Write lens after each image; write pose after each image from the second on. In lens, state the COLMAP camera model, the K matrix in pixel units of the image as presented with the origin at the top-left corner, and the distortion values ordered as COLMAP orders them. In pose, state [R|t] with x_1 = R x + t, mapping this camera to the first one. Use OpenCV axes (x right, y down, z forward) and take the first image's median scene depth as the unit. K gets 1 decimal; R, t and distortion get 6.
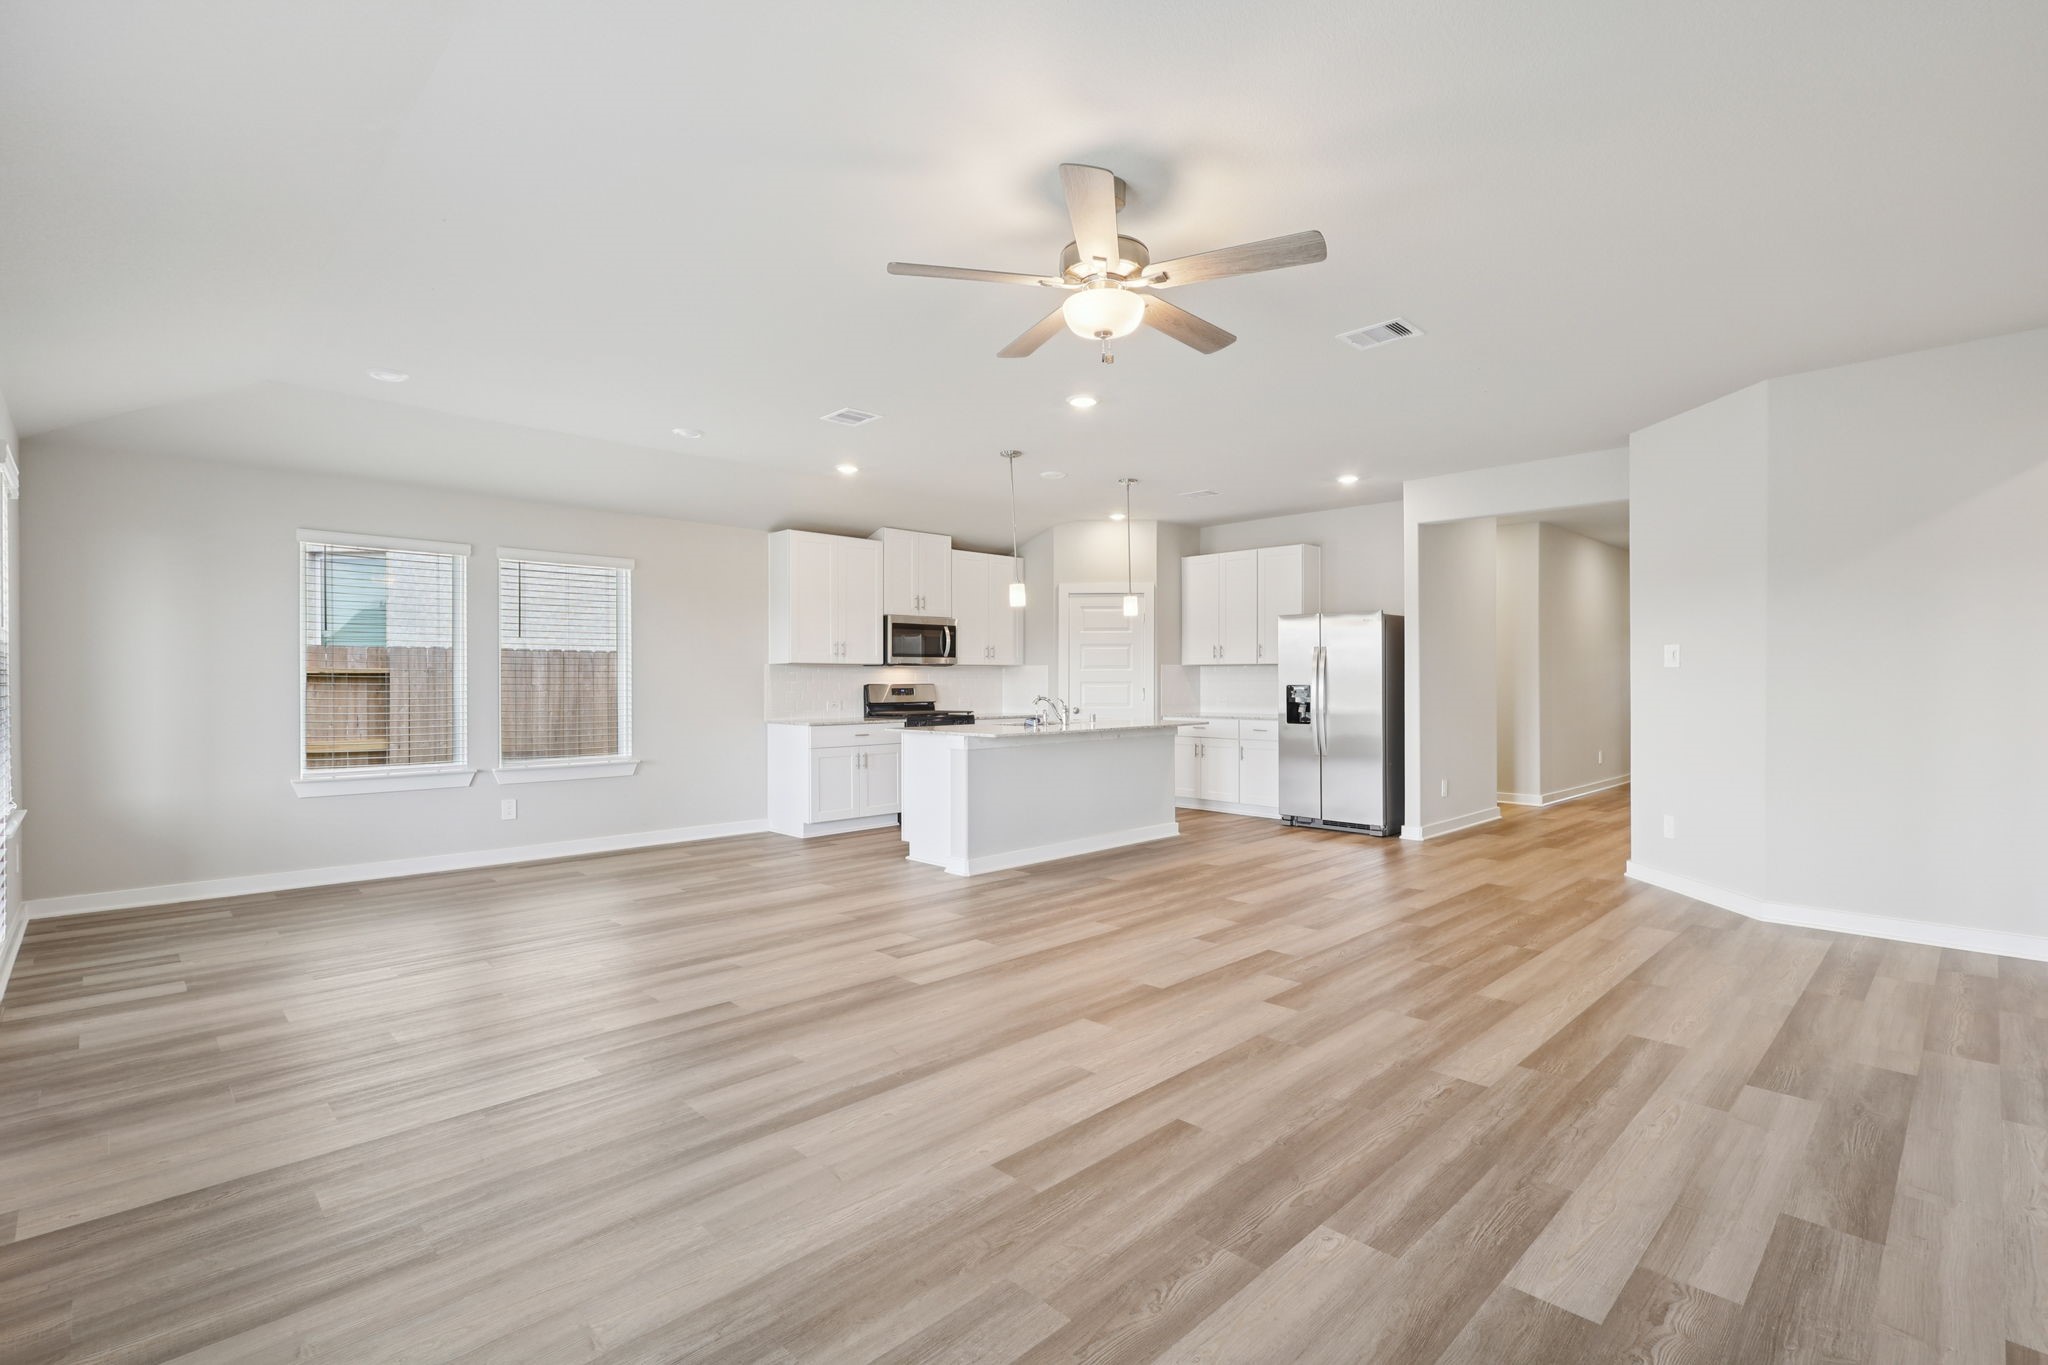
lens RADIAL K [[960.4, 0, 1035.1], [0, 960.4, 684.8], [0, 0, 1]] dist [-0.000611, 0.001304]
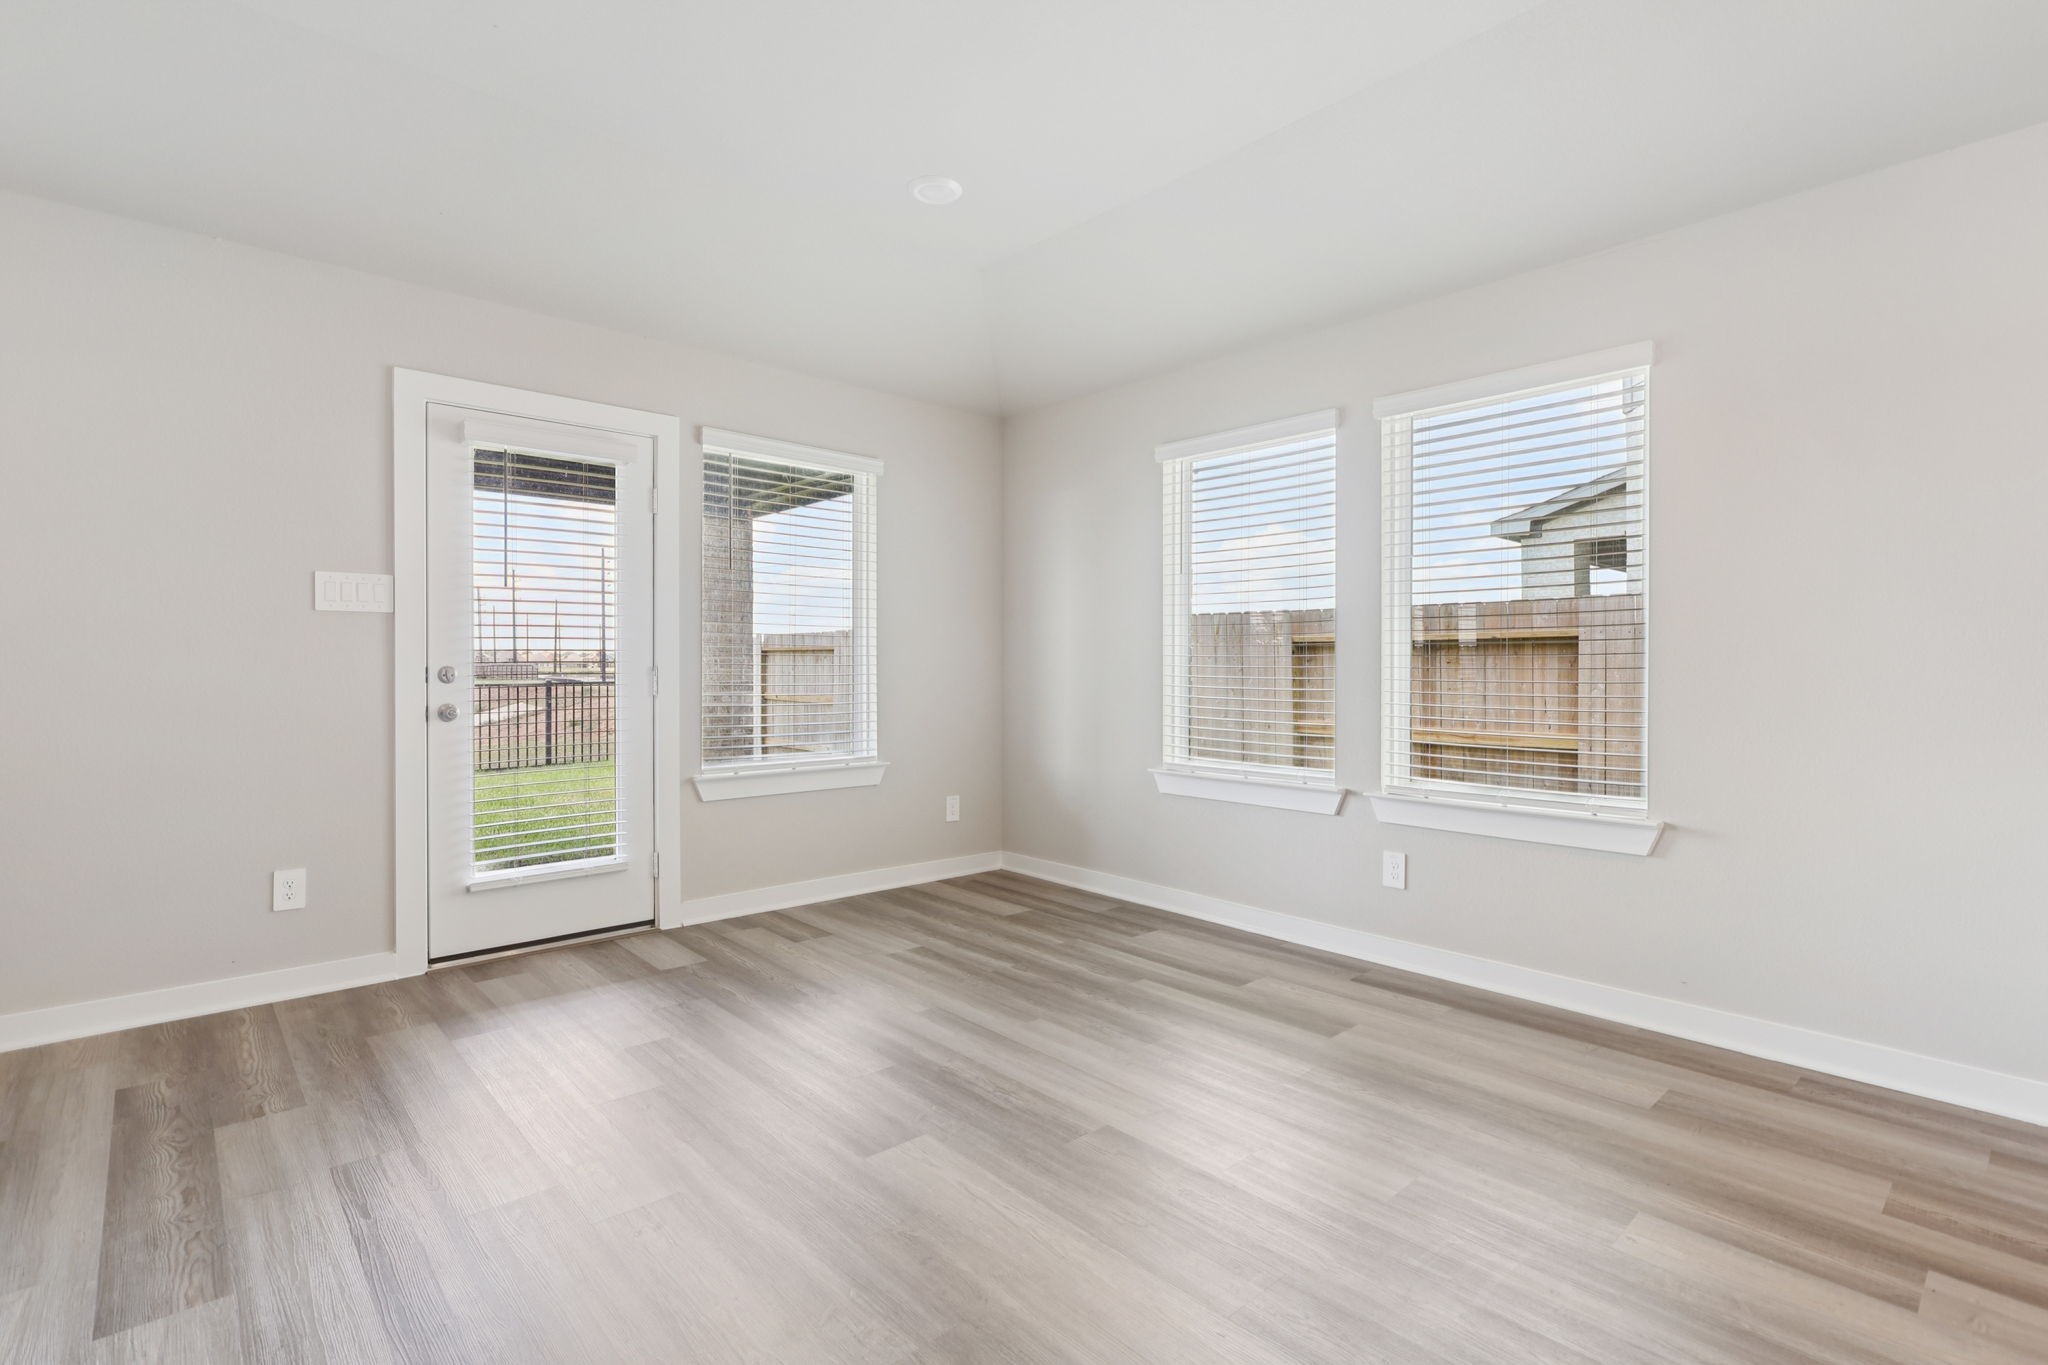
lens RADIAL K [[960.4, 0, 1030.7], [0, 960.4, 669.5], [0, 0, 1]] dist [-0.000611, 0.001304]
pose [[-0.048554, 0.001377, -0.998820, 0.009720], [-0.006454, 0.999978, 0.001692, 0.012047], [0.998800, 0.006528, -0.048544, 0.662083]]
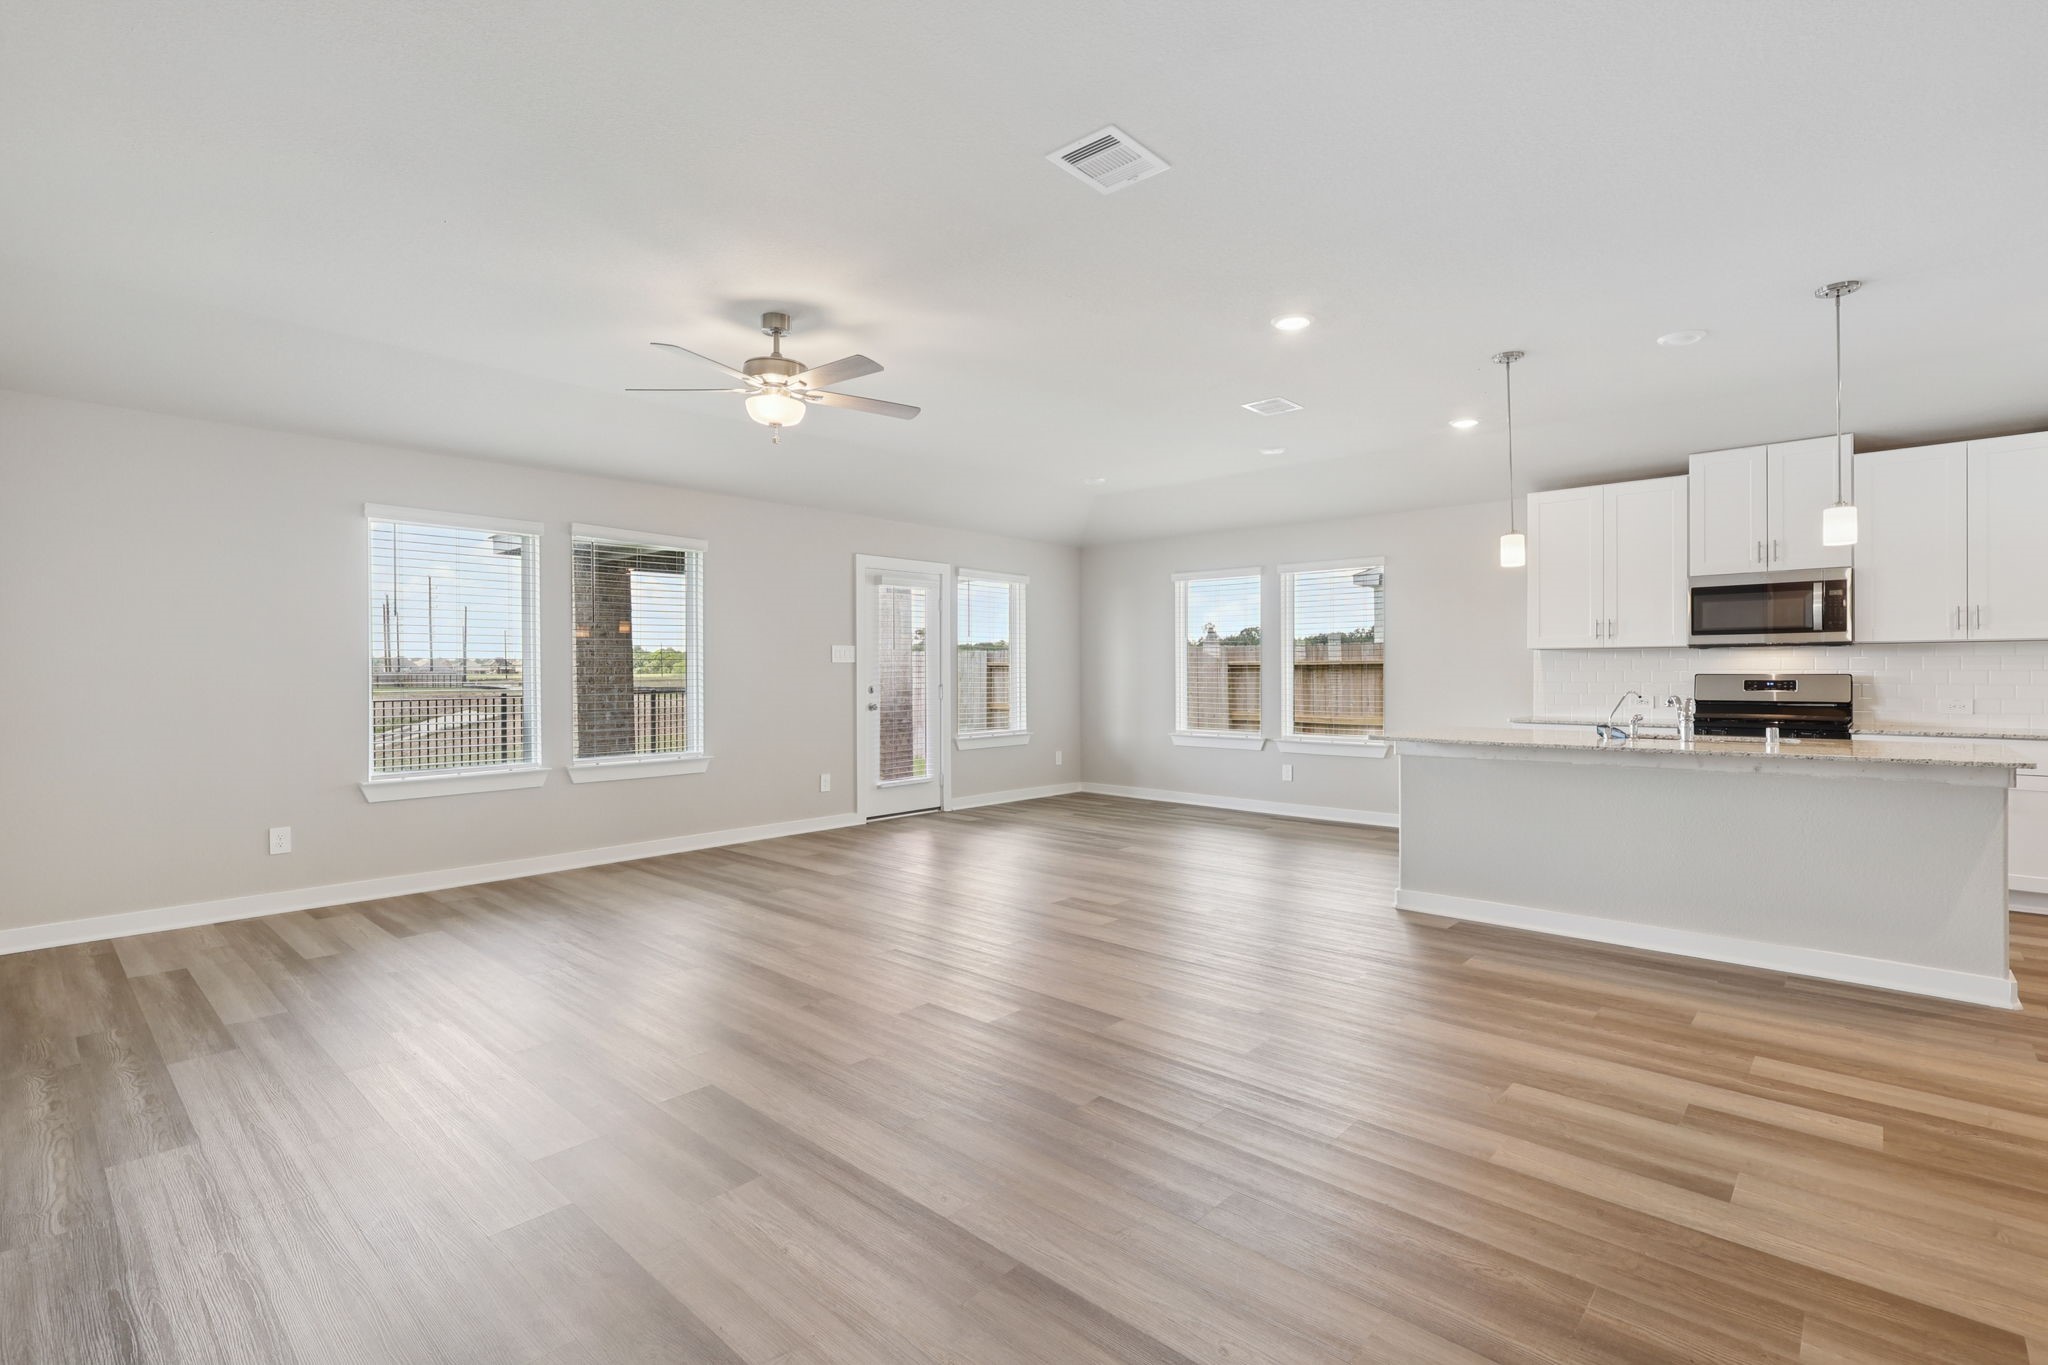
lens RADIAL K [[960.4, 0, 1021.0], [0, 960.4, 675.0], [0, 0, 1]] dist [-0.000611, 0.001304]
pose [[0.041448, 0.003977, -0.999133, 0.557064], [-0.001234, 0.999992, 0.003929, -0.002092], [0.999140, 0.001070, 0.041452, 0.486921]]
